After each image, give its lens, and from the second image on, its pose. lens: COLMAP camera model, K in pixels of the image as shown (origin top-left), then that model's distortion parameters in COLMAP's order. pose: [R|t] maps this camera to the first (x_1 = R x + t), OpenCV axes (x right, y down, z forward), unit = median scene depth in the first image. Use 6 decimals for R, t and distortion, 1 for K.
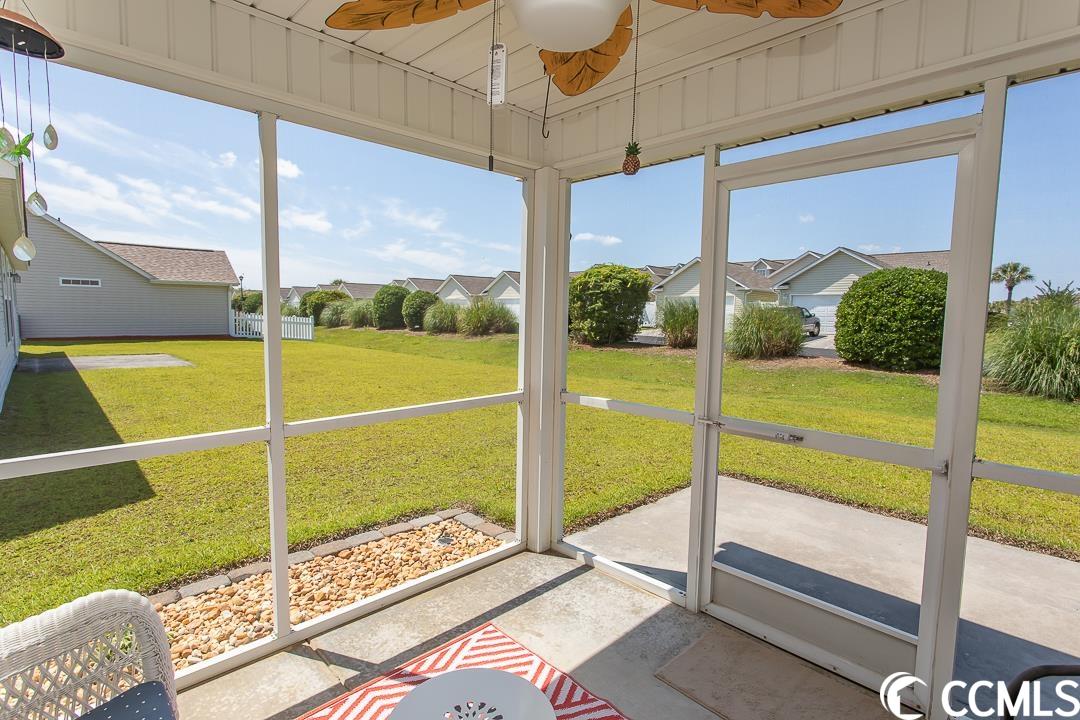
lens RADIAL K [[519.3, 0, 538.6], [0, 519.3, 359.3], [0, 0, 1]] dist [-0.017775, 0.008313]
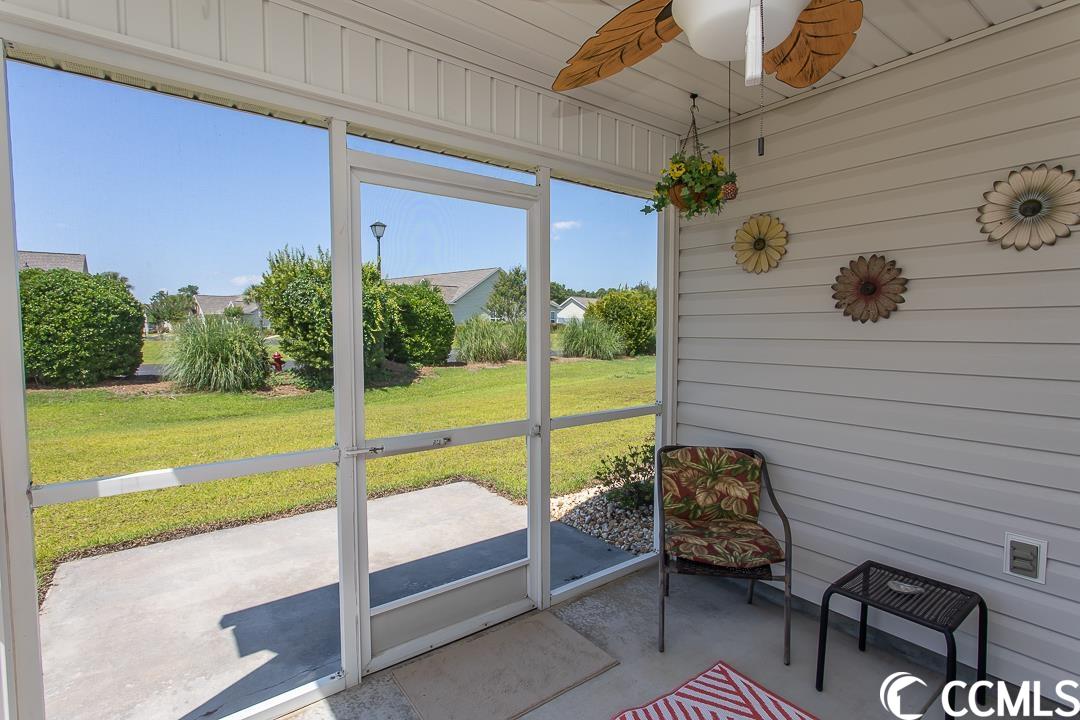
lens RADIAL K [[519.3, 0, 538.6], [0, 519.3, 359.3], [0, 0, 1]] dist [-0.017775, 0.008313]
pose [[0.116687, -0.076537, 0.990215, -0.299939], [0.090530, 0.993695, 0.066138, -0.037522], [-0.989034, 0.081927, 0.122881, 0.388666]]
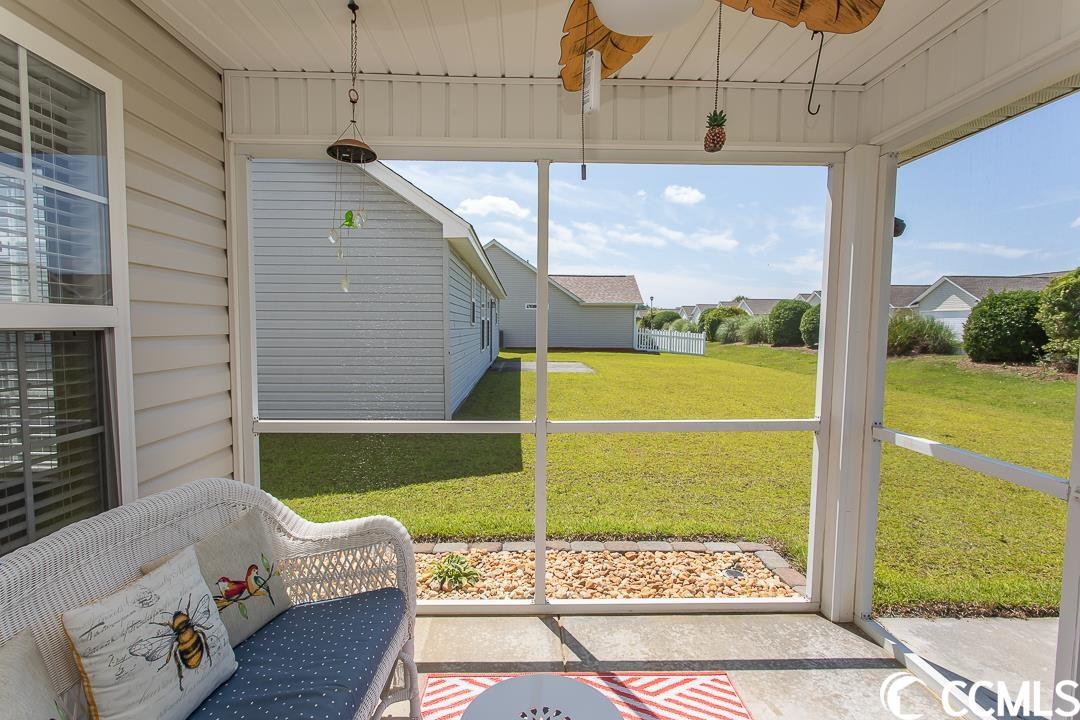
lens RADIAL K [[519.3, 0, 538.6], [0, 519.3, 359.3], [0, 0, 1]] dist [-0.017775, 0.008313]
pose [[0.738902, 0.035754, -0.672863, 0.158842], [-0.056812, 0.998341, -0.009338, -0.001183], [0.671413, 0.045126, 0.739708, 0.066471]]
